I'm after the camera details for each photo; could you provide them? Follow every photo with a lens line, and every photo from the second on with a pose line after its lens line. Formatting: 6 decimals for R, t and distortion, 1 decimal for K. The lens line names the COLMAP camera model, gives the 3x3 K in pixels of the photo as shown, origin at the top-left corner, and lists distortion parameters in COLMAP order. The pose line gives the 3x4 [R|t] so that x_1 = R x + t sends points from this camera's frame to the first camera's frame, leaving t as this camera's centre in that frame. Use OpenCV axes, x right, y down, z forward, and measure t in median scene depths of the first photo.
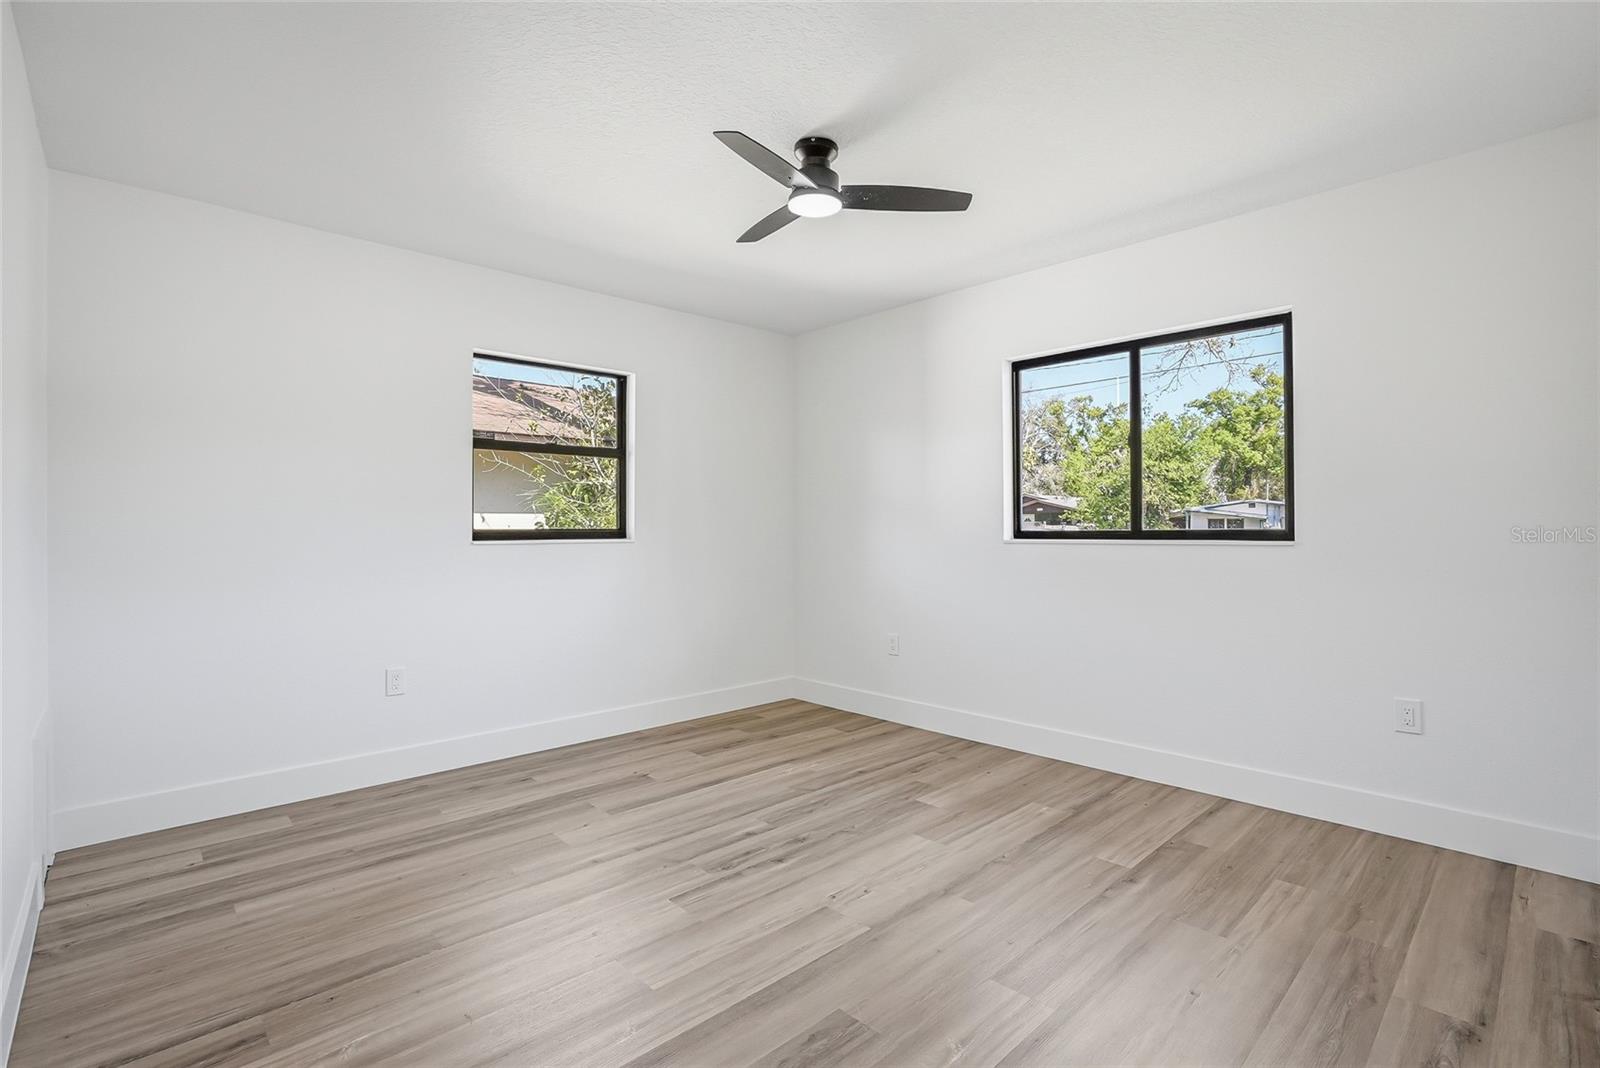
lens RADIAL K [[752.7, 0, 799.0], [0, 752.7, 530.7], [0, 0, 1]] dist [-0.051368, 0.017209]
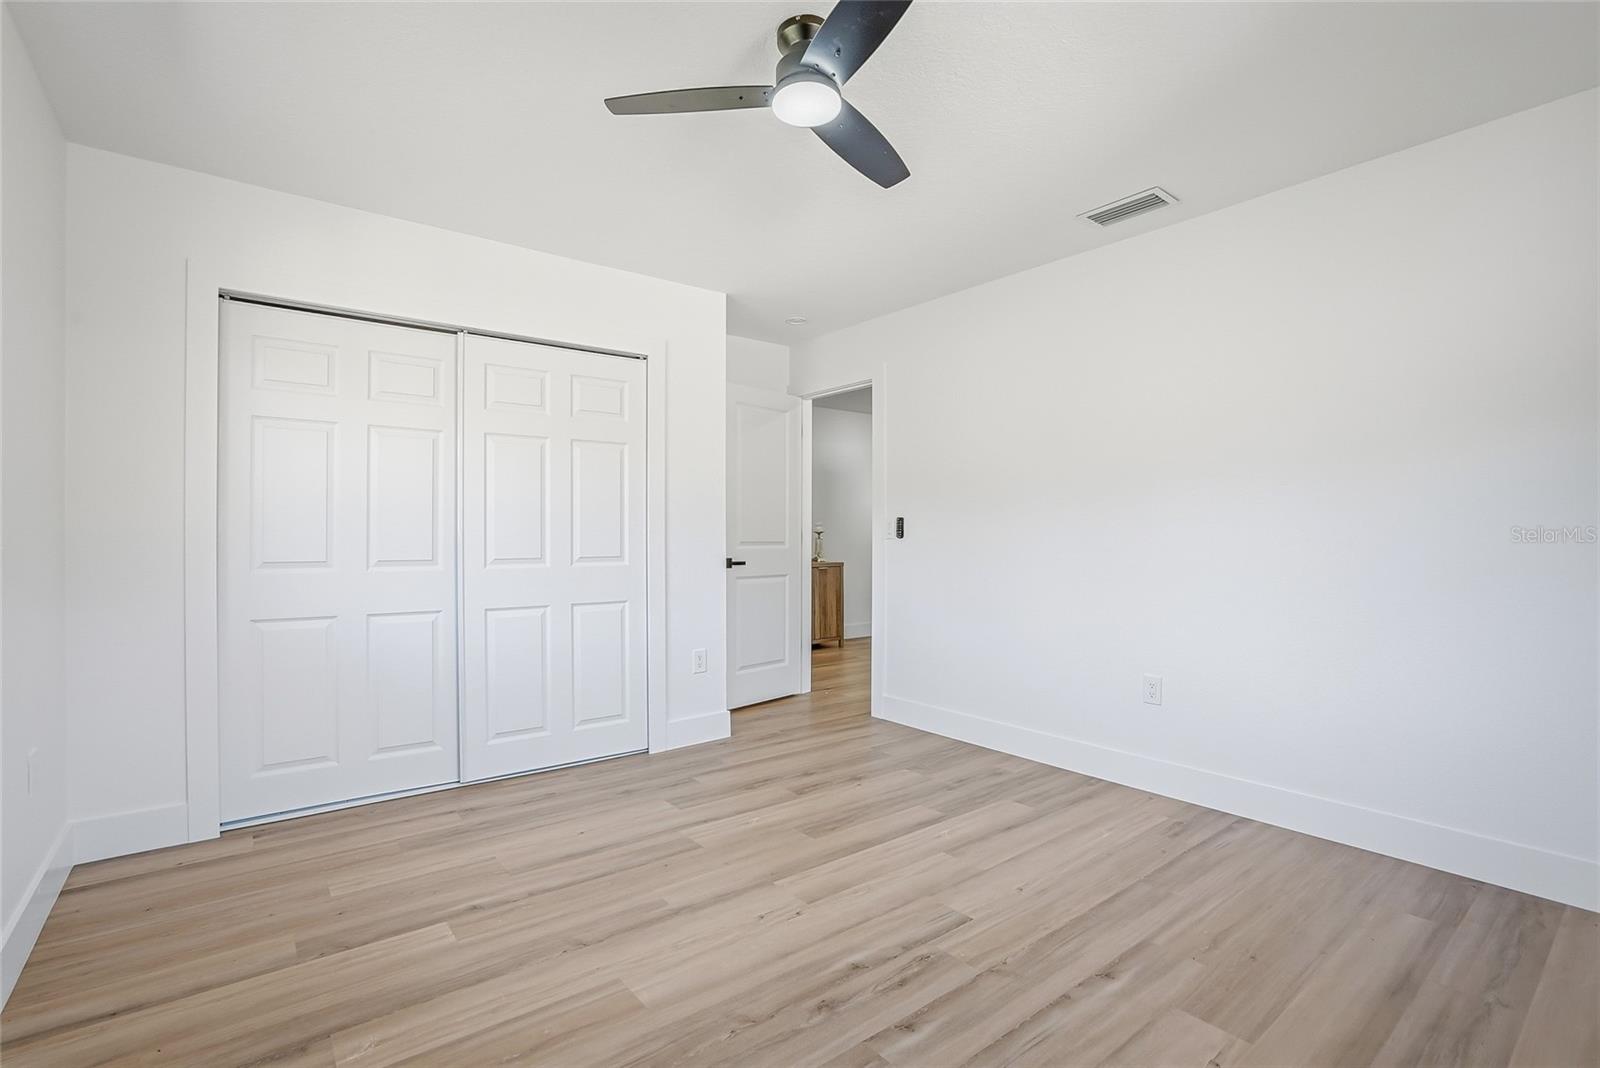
lens RADIAL K [[752.7, 0, 799.0], [0, 752.7, 530.7], [0, 0, 1]] dist [-0.051368, 0.017209]
pose [[-0.996304, 0.005485, 0.085719, -0.036841], [0.005142, 0.999978, -0.004222, 0.006814], [-0.085740, -0.003765, -0.996310, 1.864713]]
